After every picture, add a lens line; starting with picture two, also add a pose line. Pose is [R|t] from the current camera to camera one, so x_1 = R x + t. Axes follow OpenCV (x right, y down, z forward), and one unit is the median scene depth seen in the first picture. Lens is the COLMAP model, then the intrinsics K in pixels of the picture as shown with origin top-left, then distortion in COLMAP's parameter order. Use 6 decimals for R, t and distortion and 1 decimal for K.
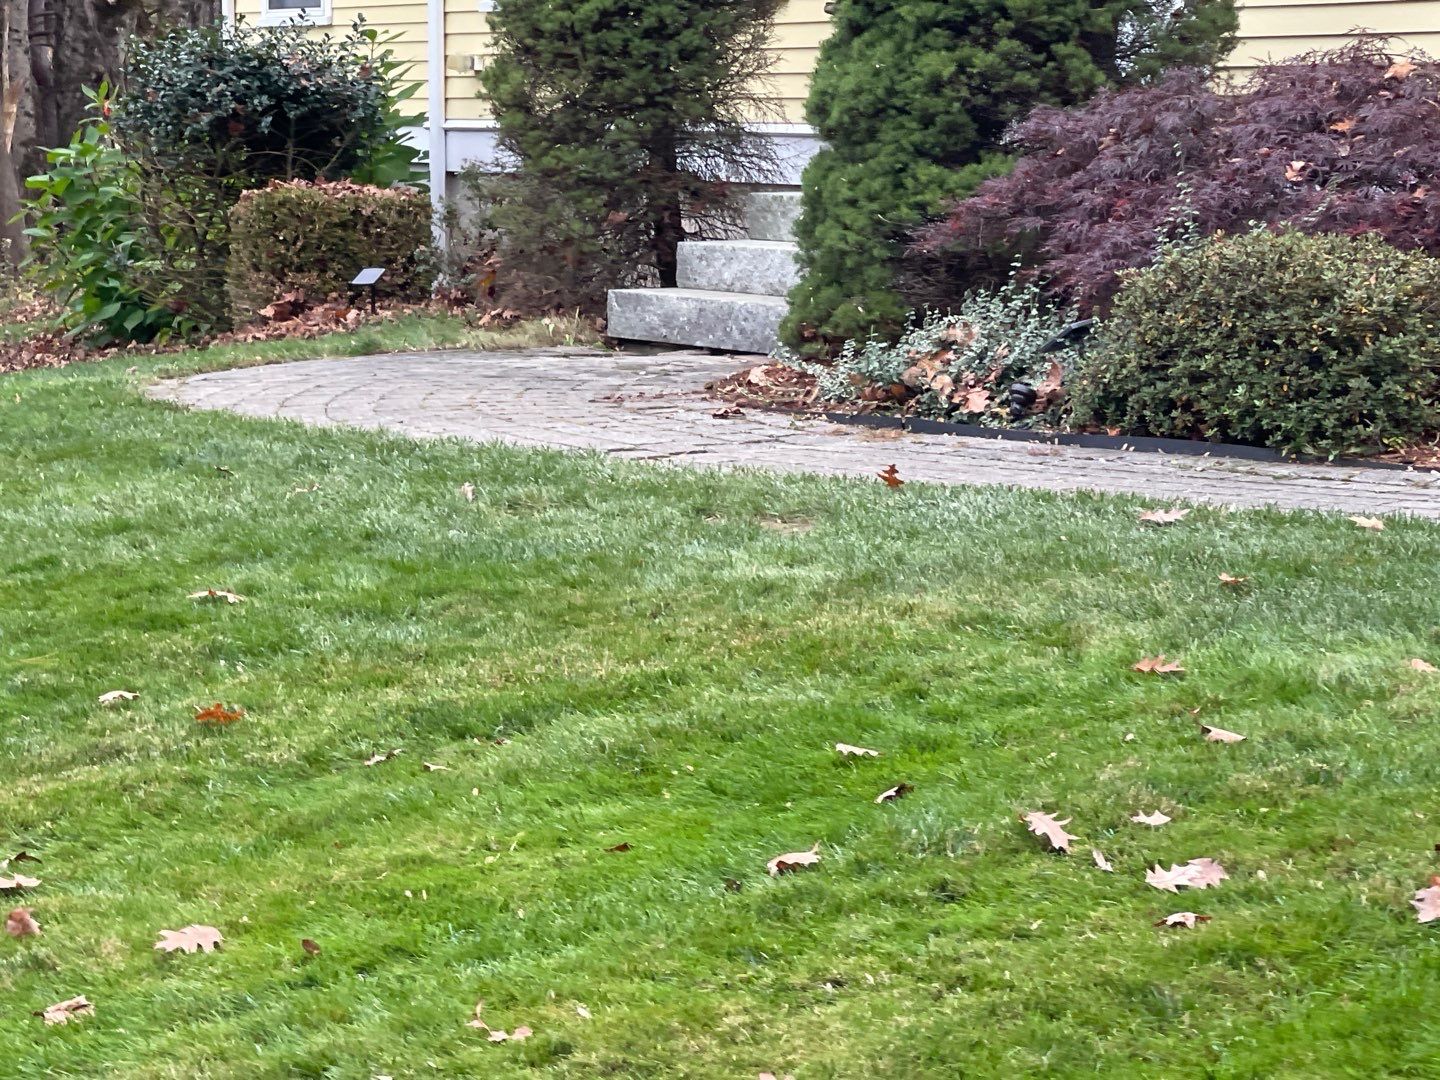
lens RADIAL K [[4338.5, 0, 715.7], [0, 4338.5, 540.9], [0, 0, 1]] dist [0.096763, 0.000000]
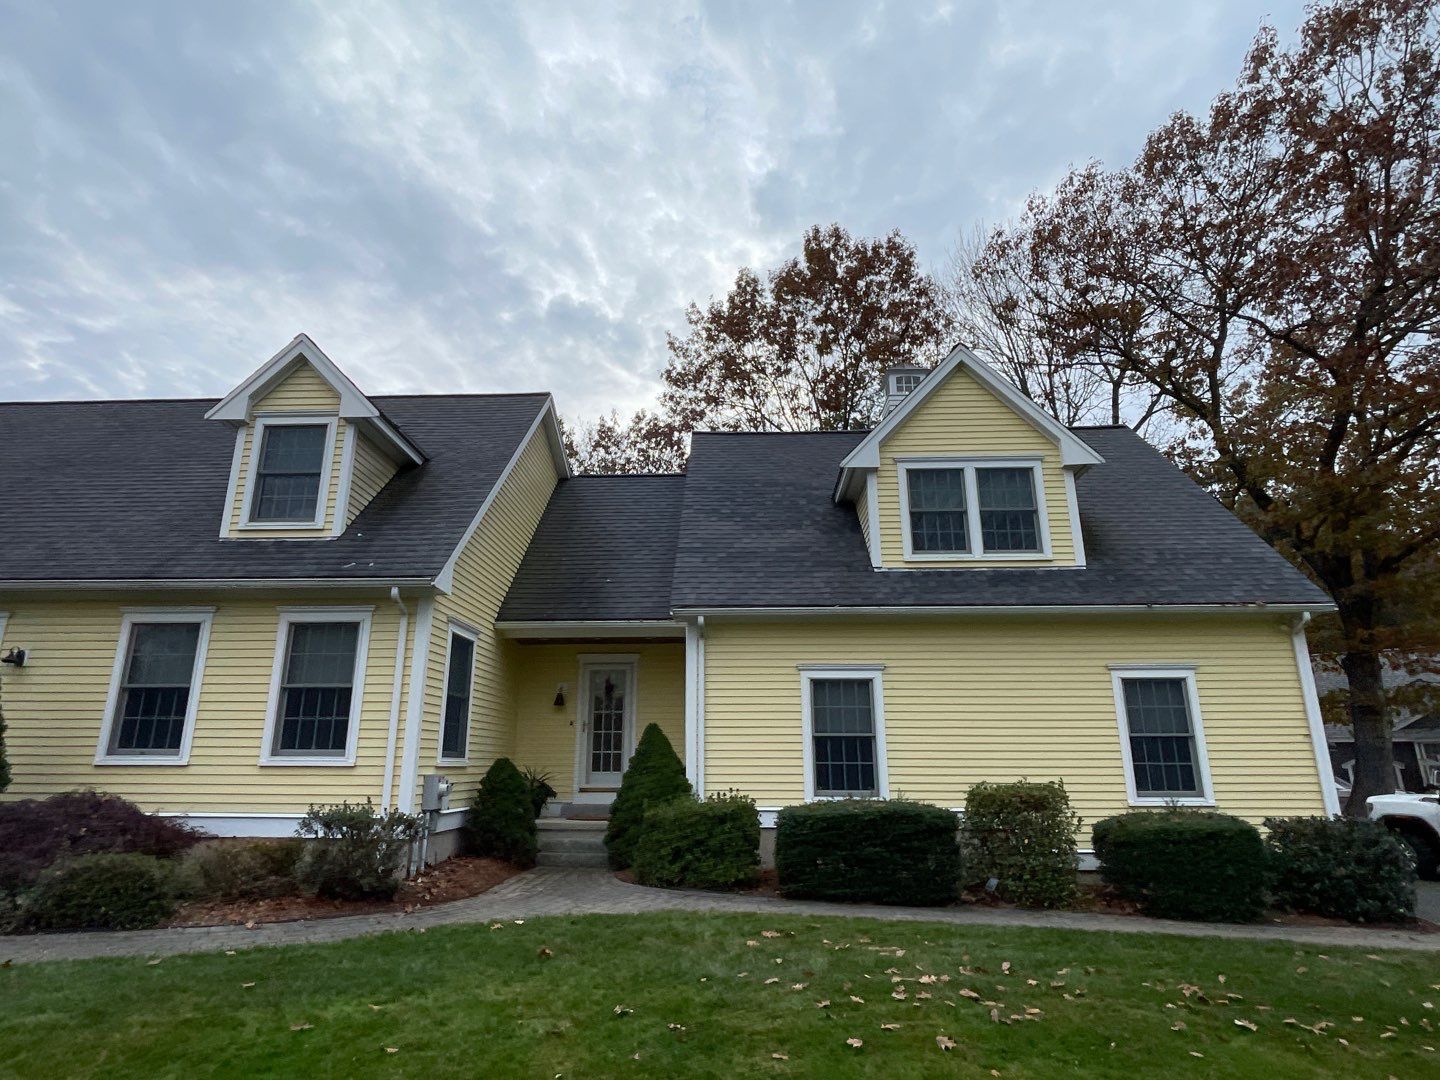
lens RADIAL K [[800.5, 0, 712.1], [0, 800.5, 537.7], [0, 0, 1]] dist [-0.003182, -0.000494]
pose [[0.488086, 0.243915, 0.838020, -0.183663], [0.087766, 0.941573, -0.325172, -0.051807], [-0.868372, 0.232261, 0.438161, 0.246135]]
